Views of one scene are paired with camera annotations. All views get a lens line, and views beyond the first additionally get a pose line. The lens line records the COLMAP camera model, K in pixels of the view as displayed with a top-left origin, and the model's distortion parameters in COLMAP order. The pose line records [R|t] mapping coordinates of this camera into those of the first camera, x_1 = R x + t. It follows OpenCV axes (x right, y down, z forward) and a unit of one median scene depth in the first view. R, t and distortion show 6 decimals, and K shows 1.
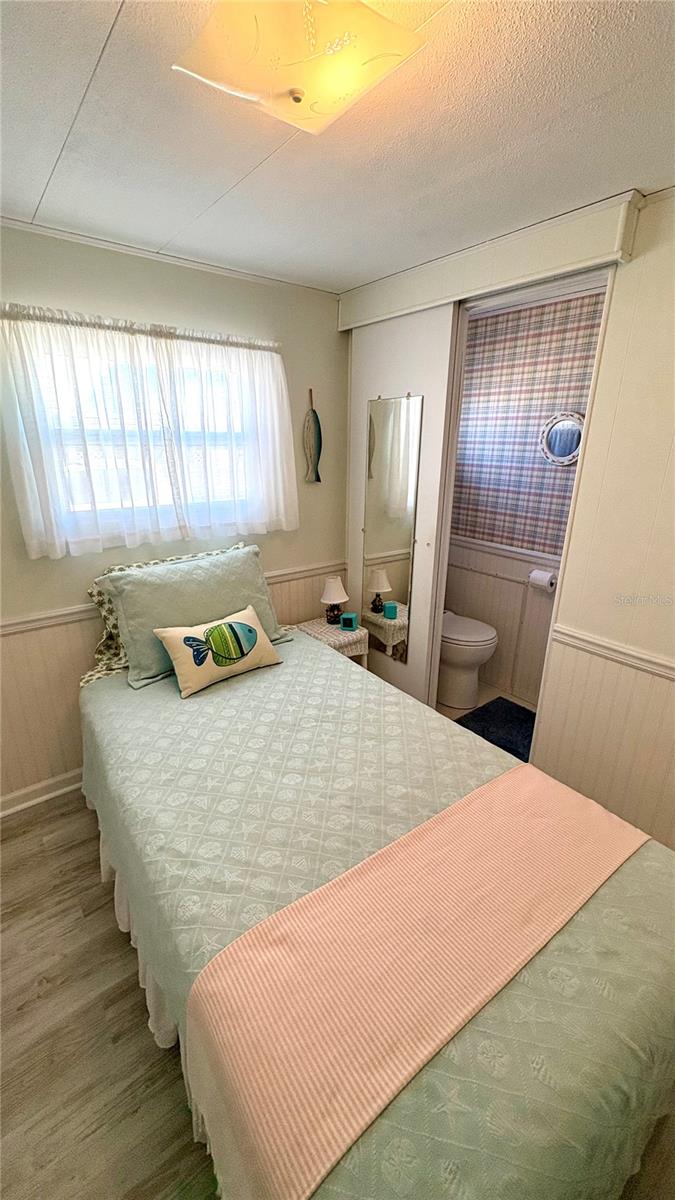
lens RADIAL K [[479.7, 0, 337.5], [0, 479.7, 598.6], [0, 0, 1]] dist [0.000337, -0.000027]
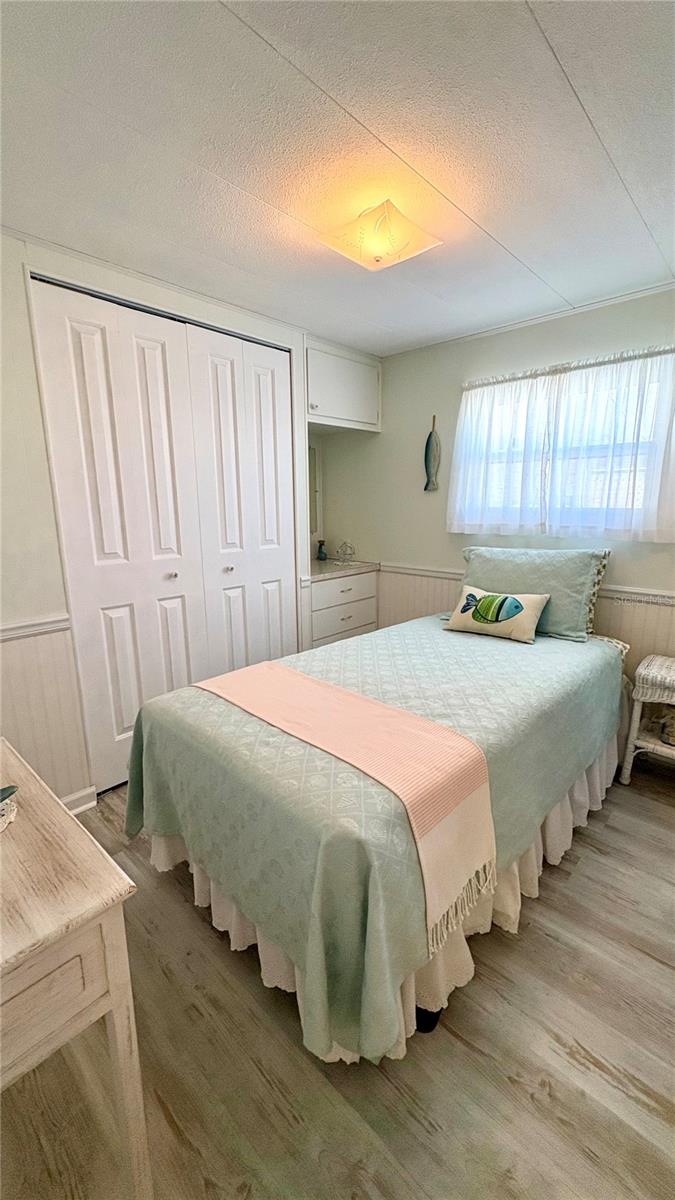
lens RADIAL K [[479.7, 0, 336.9], [0, 479.7, 601.6], [0, 0, 1]] dist [0.000337, -0.000027]
pose [[0.153798, 0.192927, -0.969085, 1.001511], [-0.302409, 0.942883, 0.139717, 0.027207], [0.940689, 0.271572, 0.203357, 0.398209]]
